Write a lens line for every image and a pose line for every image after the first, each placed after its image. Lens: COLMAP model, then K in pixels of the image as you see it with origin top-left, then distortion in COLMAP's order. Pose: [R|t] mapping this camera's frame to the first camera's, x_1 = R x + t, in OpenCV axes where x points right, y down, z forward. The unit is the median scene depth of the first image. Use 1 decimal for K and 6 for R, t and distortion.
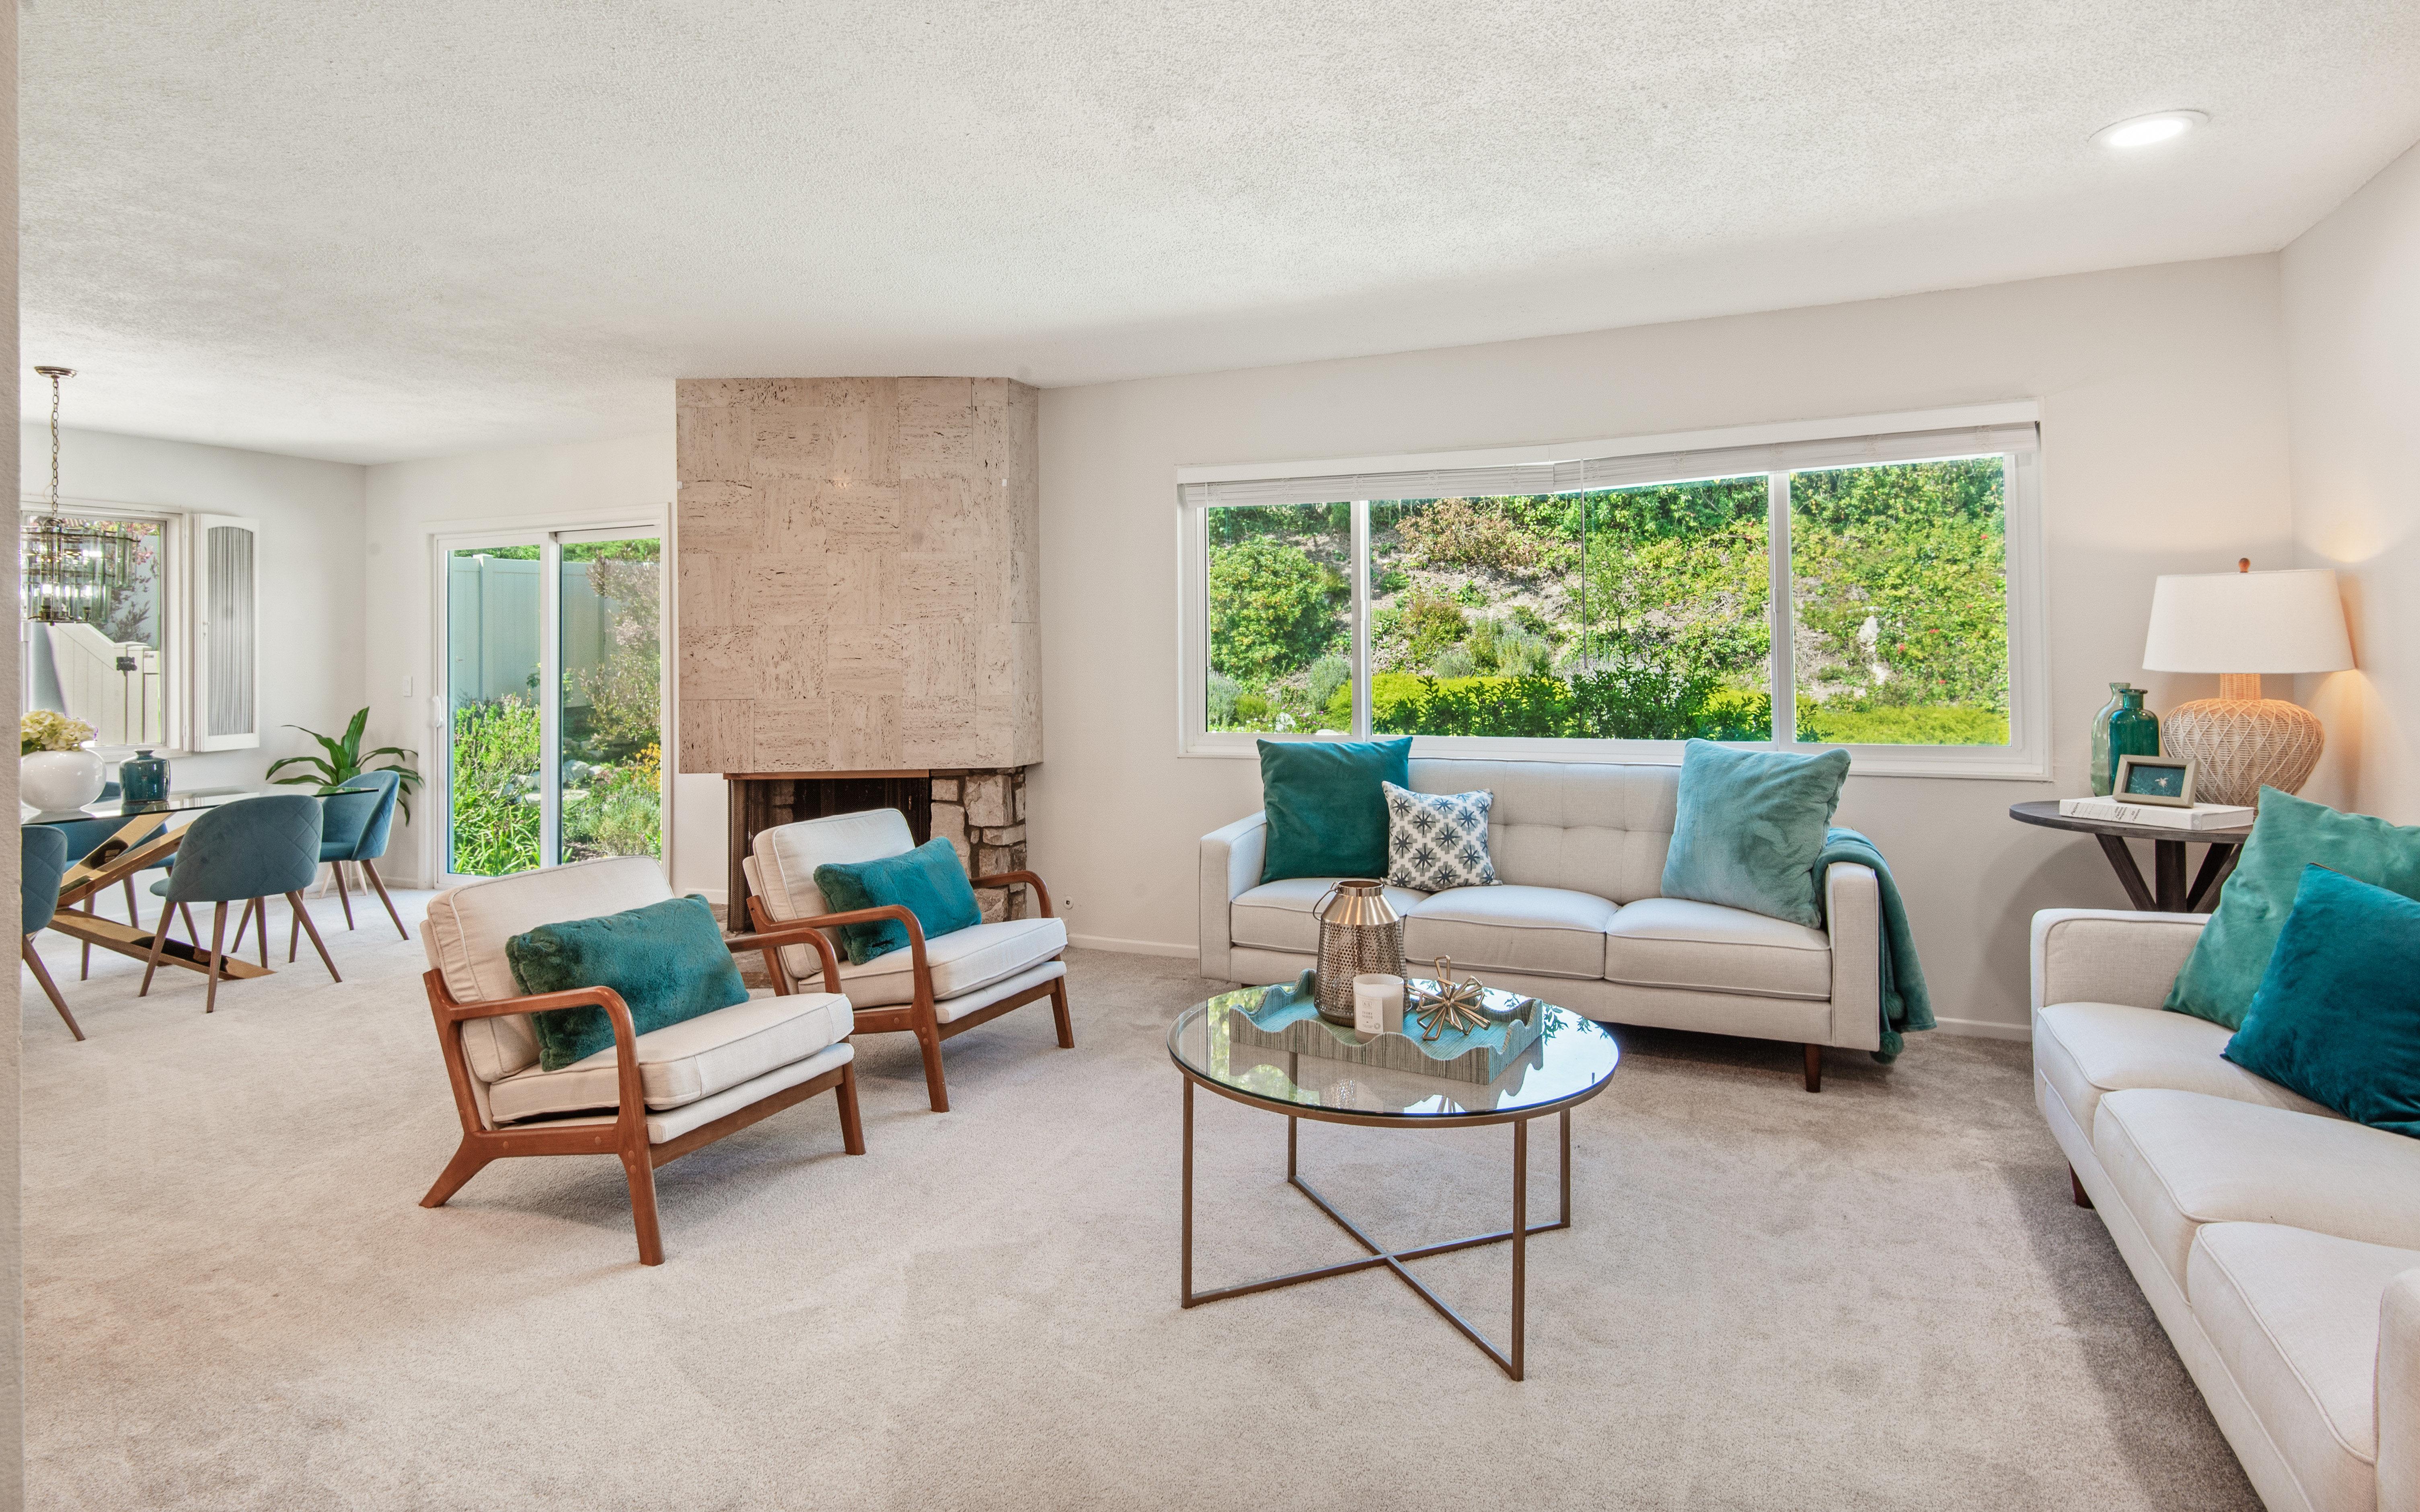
lens RADIAL K [[1257.1, 0, 1208.3], [0, 1257.1, 638.4], [0, 0, 1]] dist [0.034398, -0.035340]
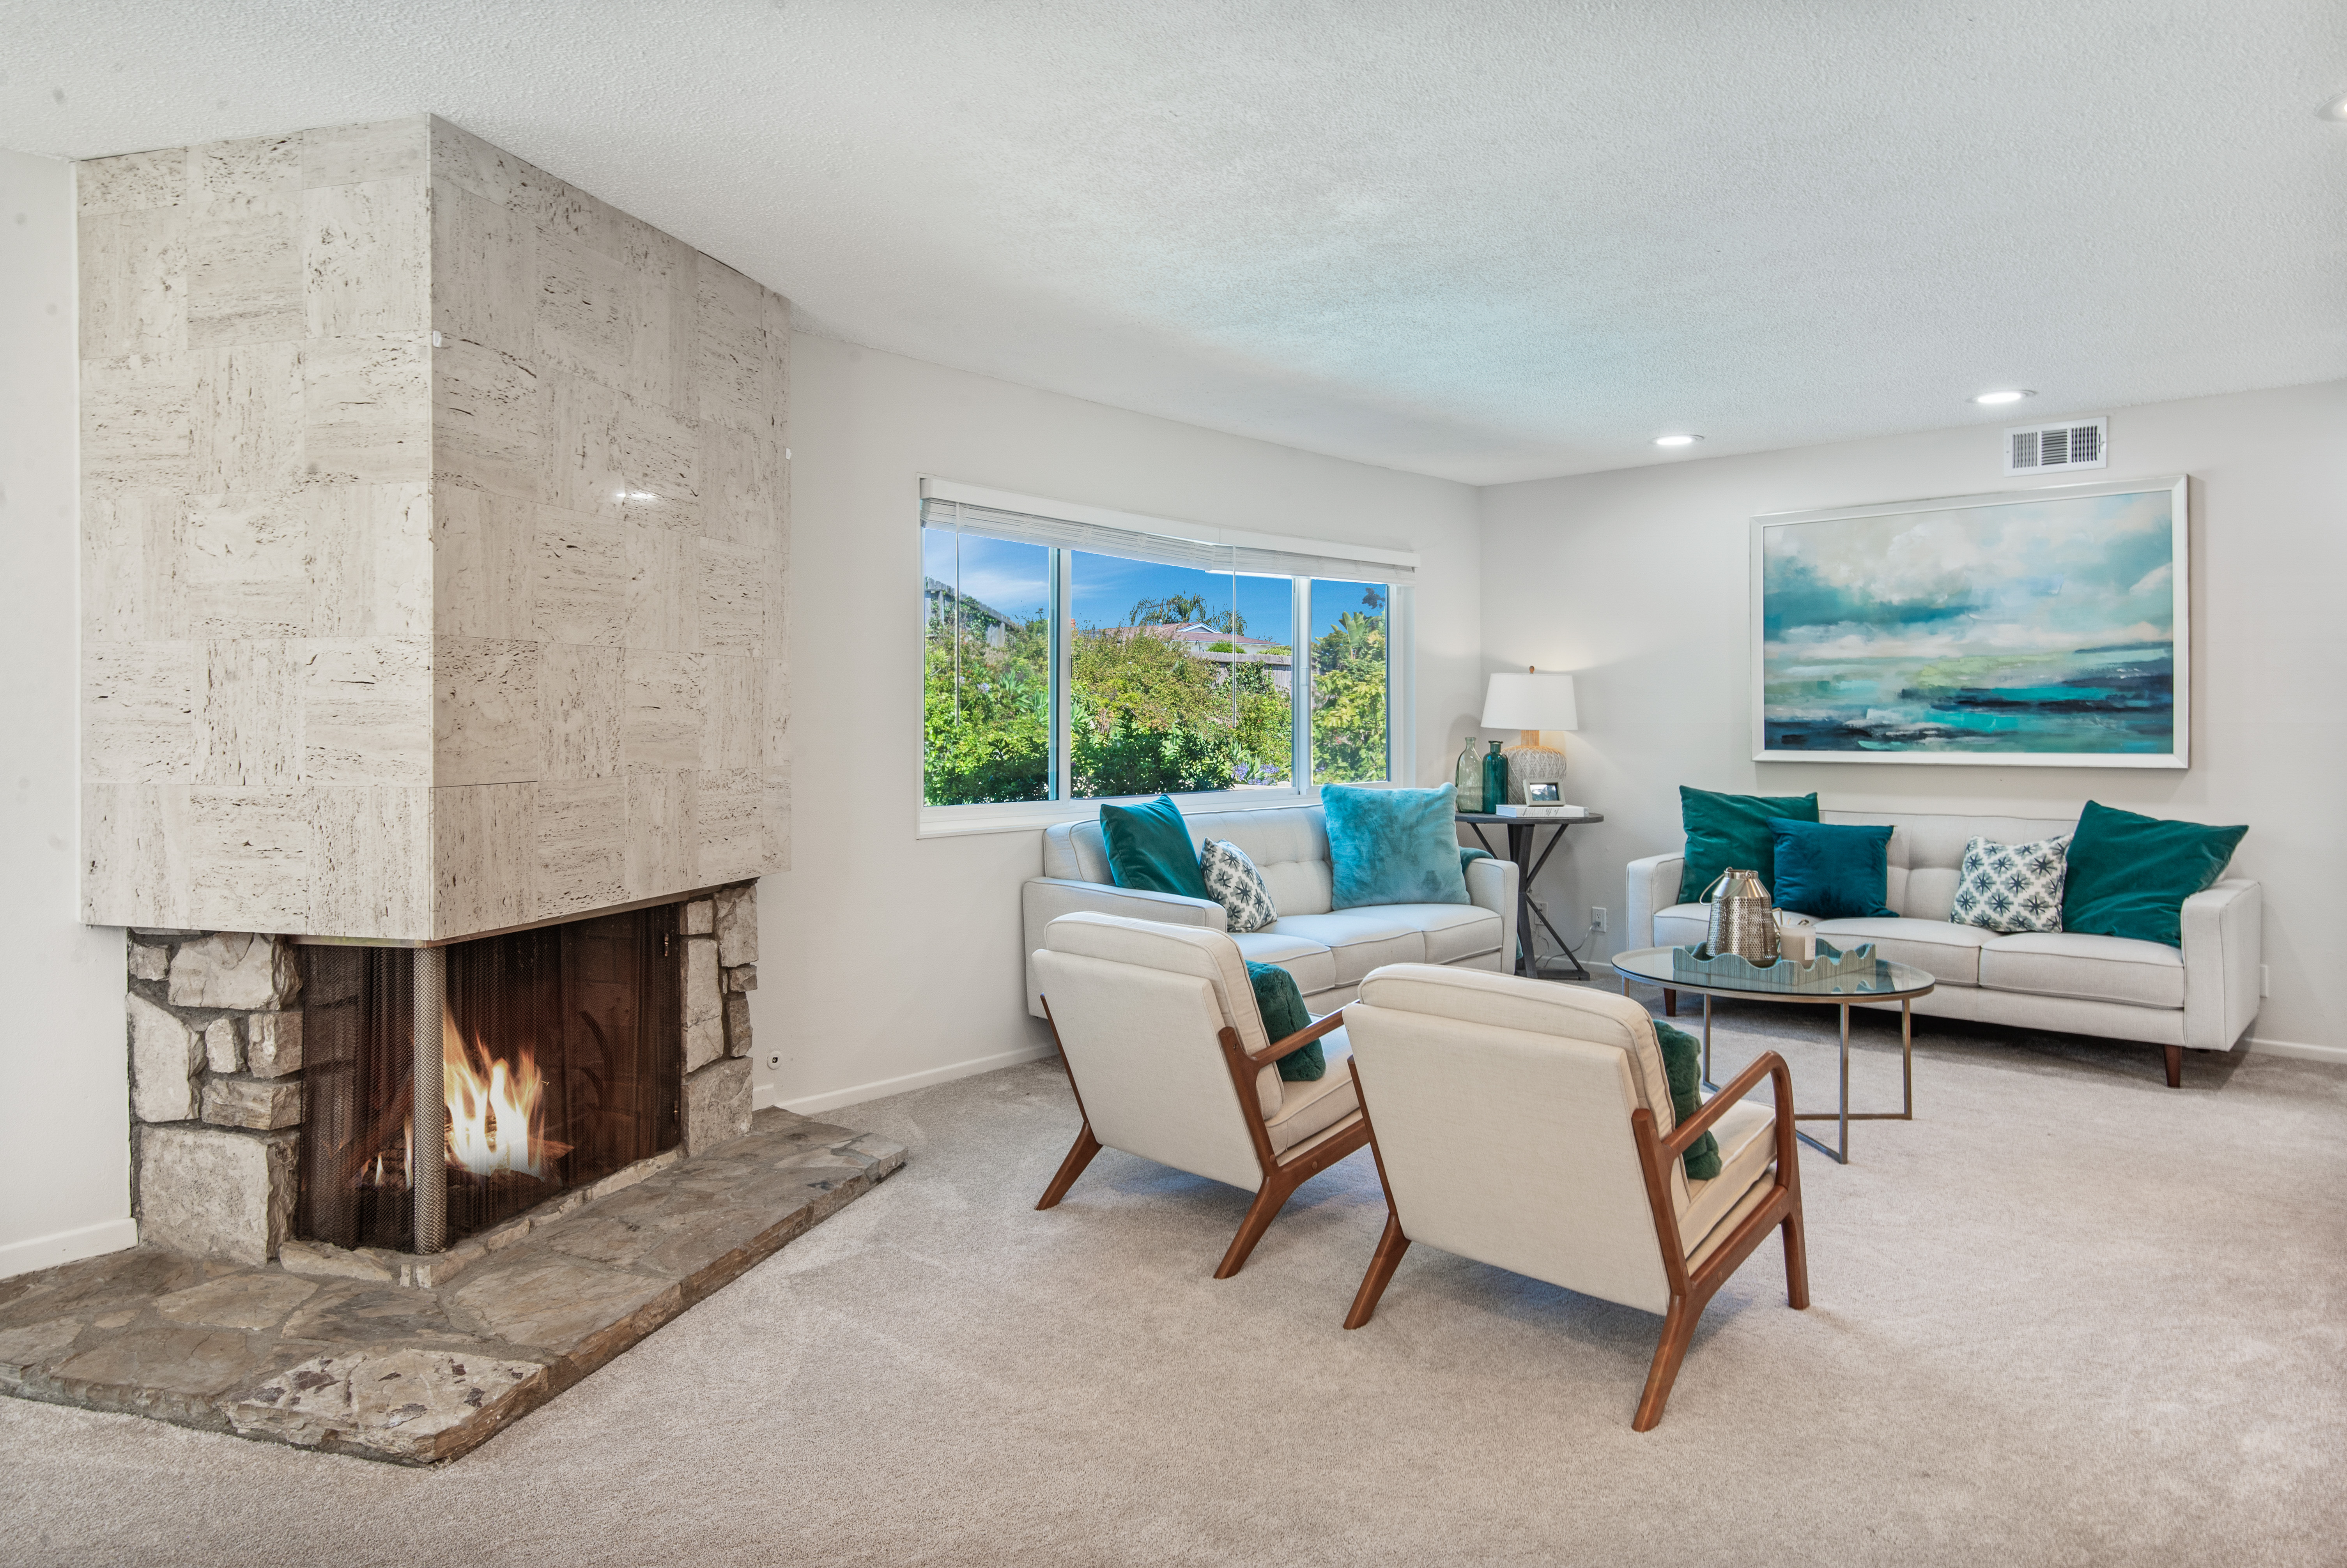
lens RADIAL K [[1476.9, 0, 1153.2], [0, 1476.9, 718.8], [0, 0, 1]] dist [0.039914, -0.037730]
pose [[0.313383, 0.012209, 0.949548, -0.892971], [-0.016270, 0.999840, -0.007485, 0.023359], [-0.949487, -0.013104, 0.313532, 0.579934]]
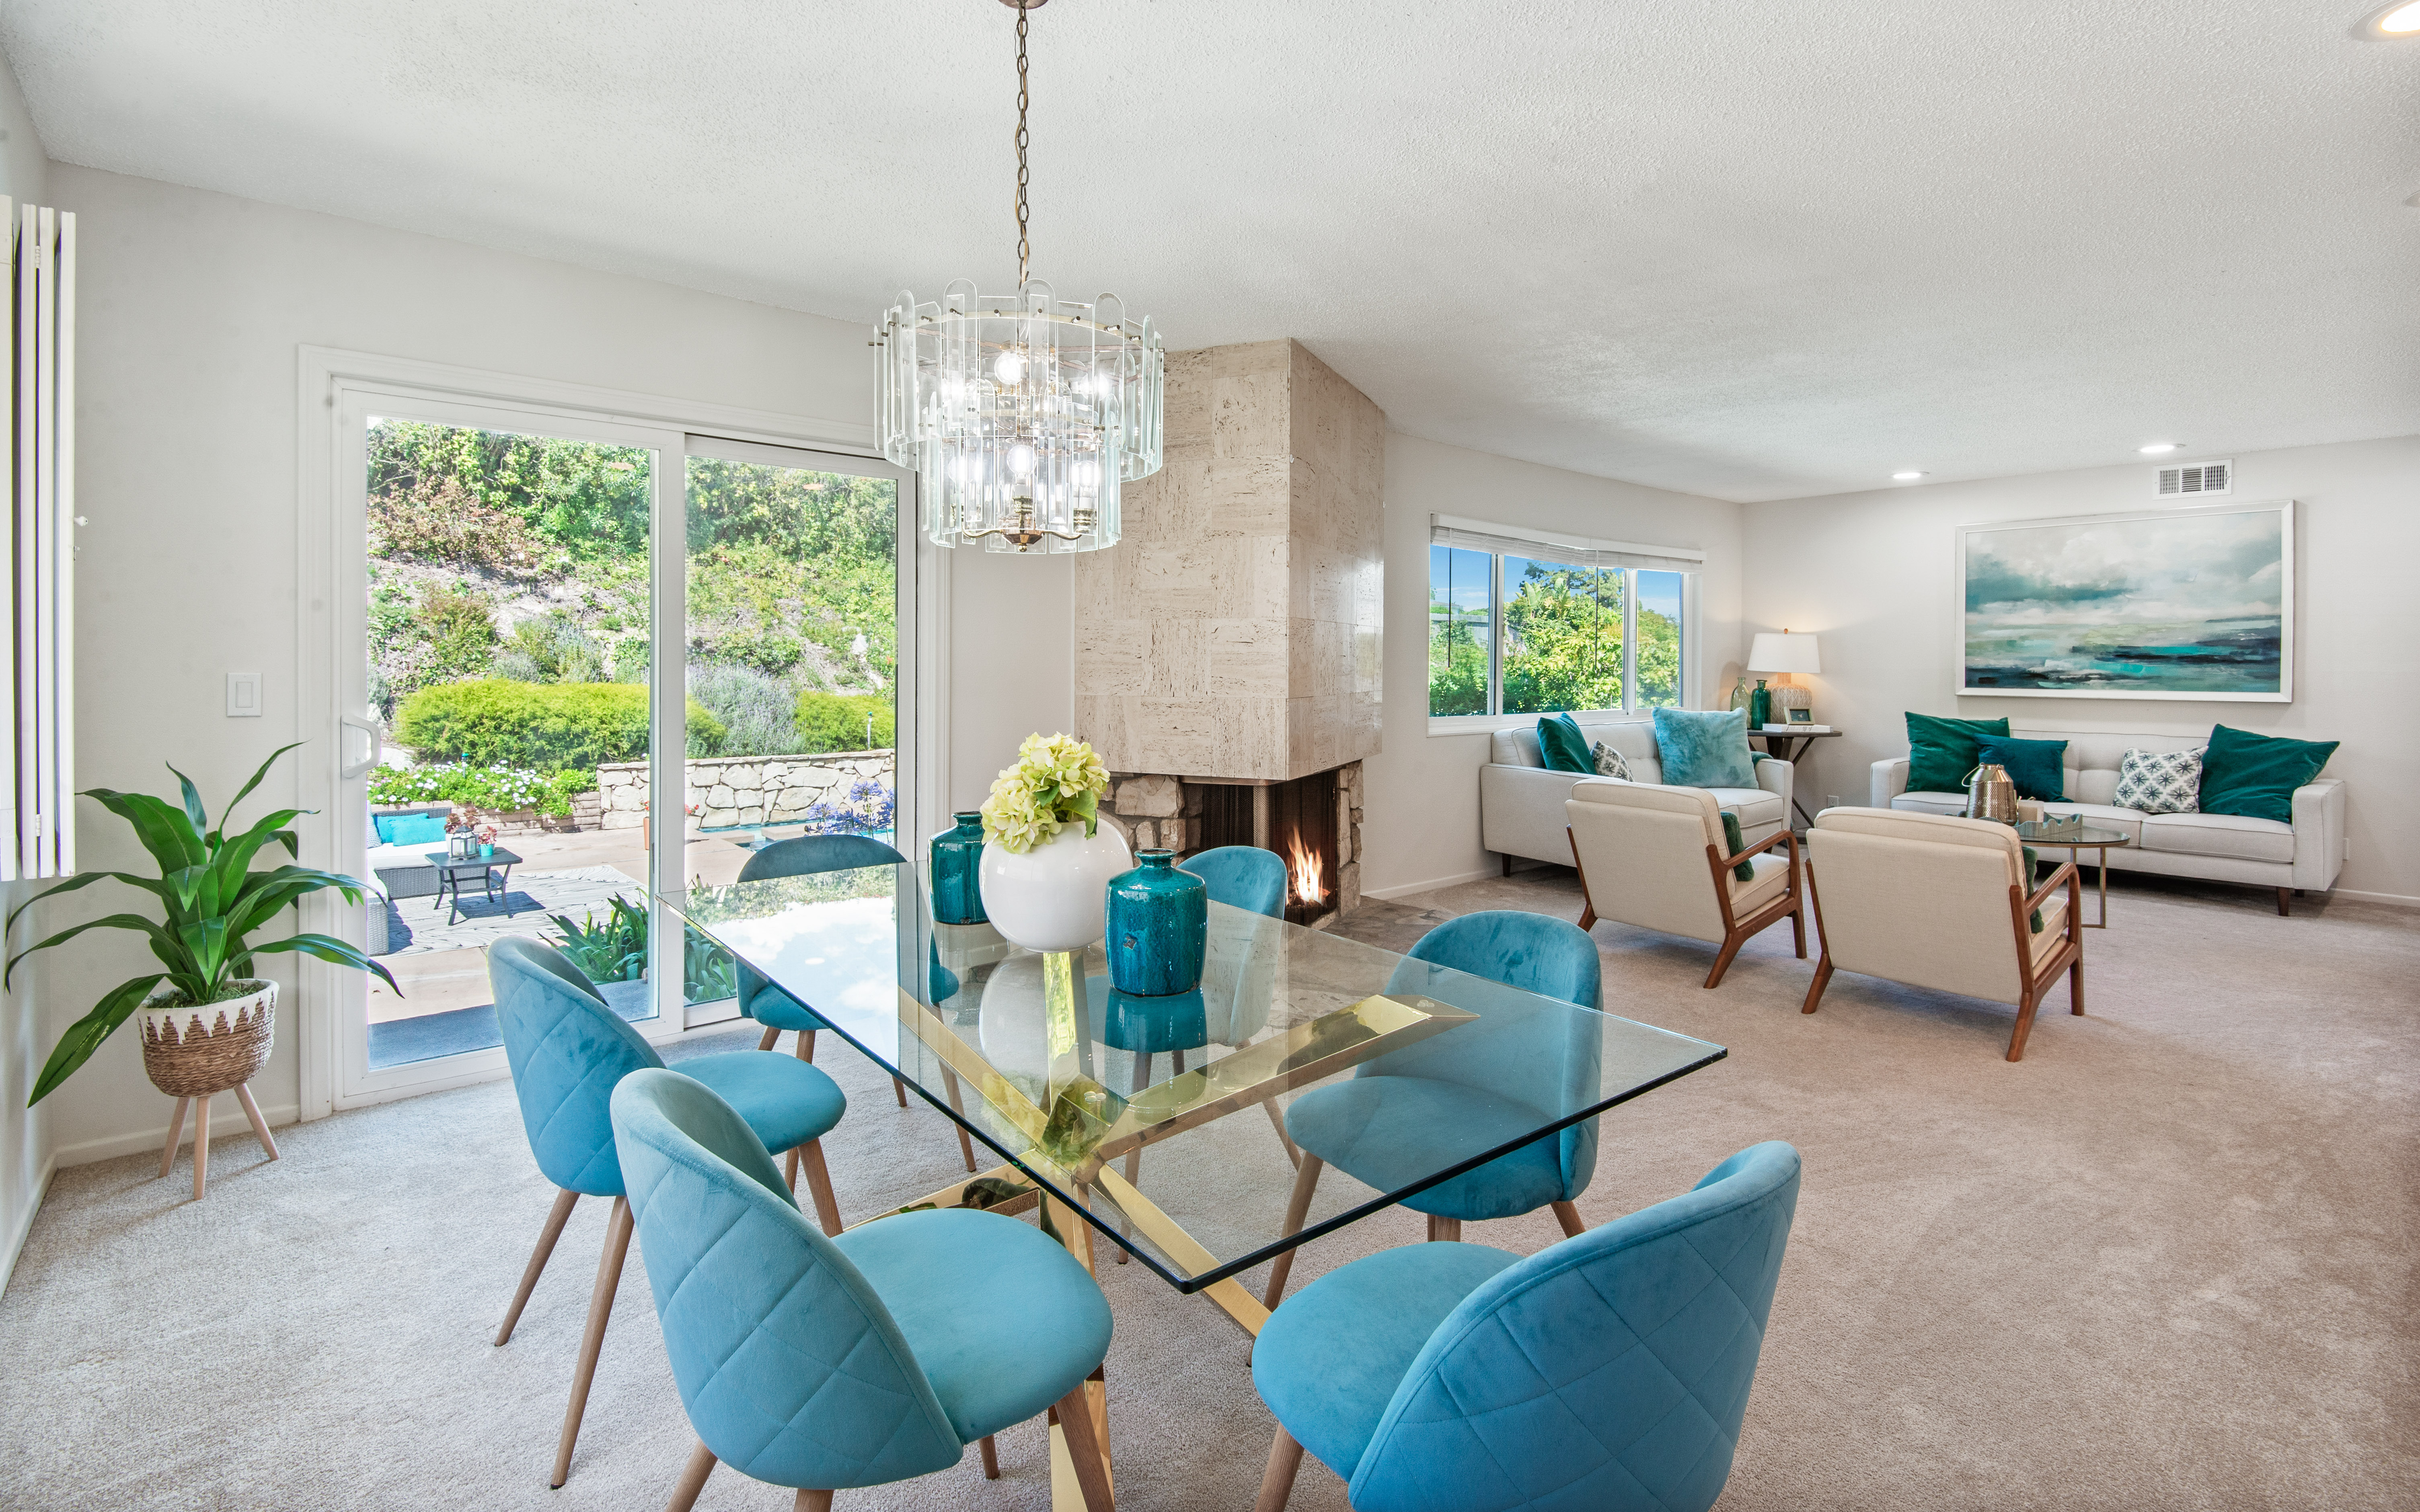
lens RADIAL K [[1118.5, 0, 1181.0], [0, 1118.5, 670.4], [0, 0, 1]] dist [-0.001658, -0.013621]
pose [[0.449100, 0.007343, 0.893451, -1.194039], [-0.023445, 0.999719, 0.003569, 0.028704], [-0.893174, -0.022550, 0.449146, 0.732306]]
